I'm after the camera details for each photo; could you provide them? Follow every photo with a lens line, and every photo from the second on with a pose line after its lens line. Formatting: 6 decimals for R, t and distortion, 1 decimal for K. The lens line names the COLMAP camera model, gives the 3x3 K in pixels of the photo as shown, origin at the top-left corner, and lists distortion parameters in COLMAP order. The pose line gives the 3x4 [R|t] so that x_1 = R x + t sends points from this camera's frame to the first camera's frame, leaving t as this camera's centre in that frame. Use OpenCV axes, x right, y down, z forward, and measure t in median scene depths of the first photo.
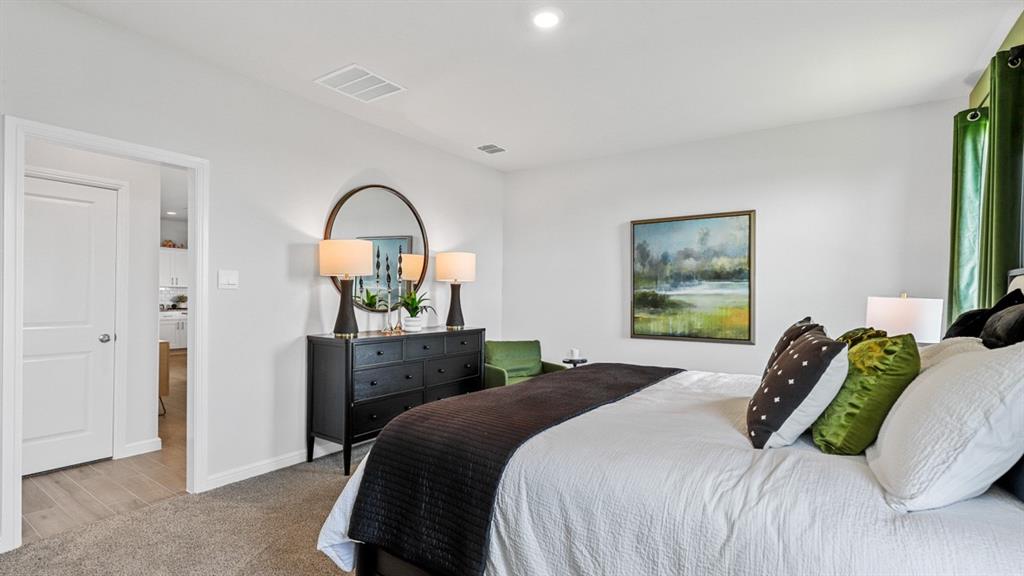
lens RADIAL K [[465.3, 0, 510.5], [0, 465.3, 297.0], [0, 0, 1]] dist [-0.004745, 0.000932]
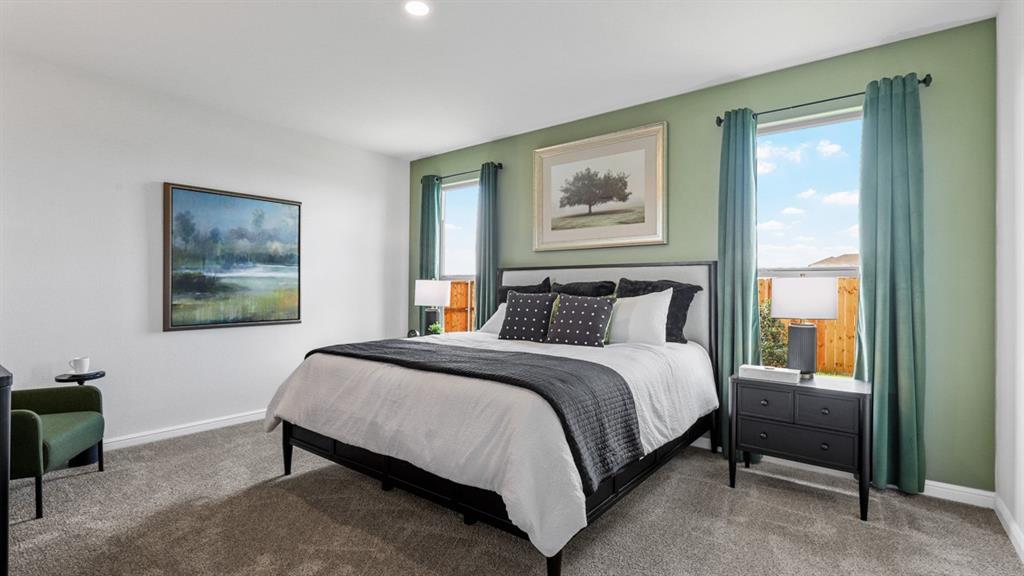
lens RADIAL K [[465.3, 0, 508.3], [0, 465.3, 288.3], [0, 0, 1]] dist [-0.004745, 0.000932]
pose [[0.073874, -0.012175, 0.997193, -0.512767], [-0.005759, 0.999904, 0.012635, 0.002350], [-0.997251, -0.006676, 0.073796, 0.389165]]
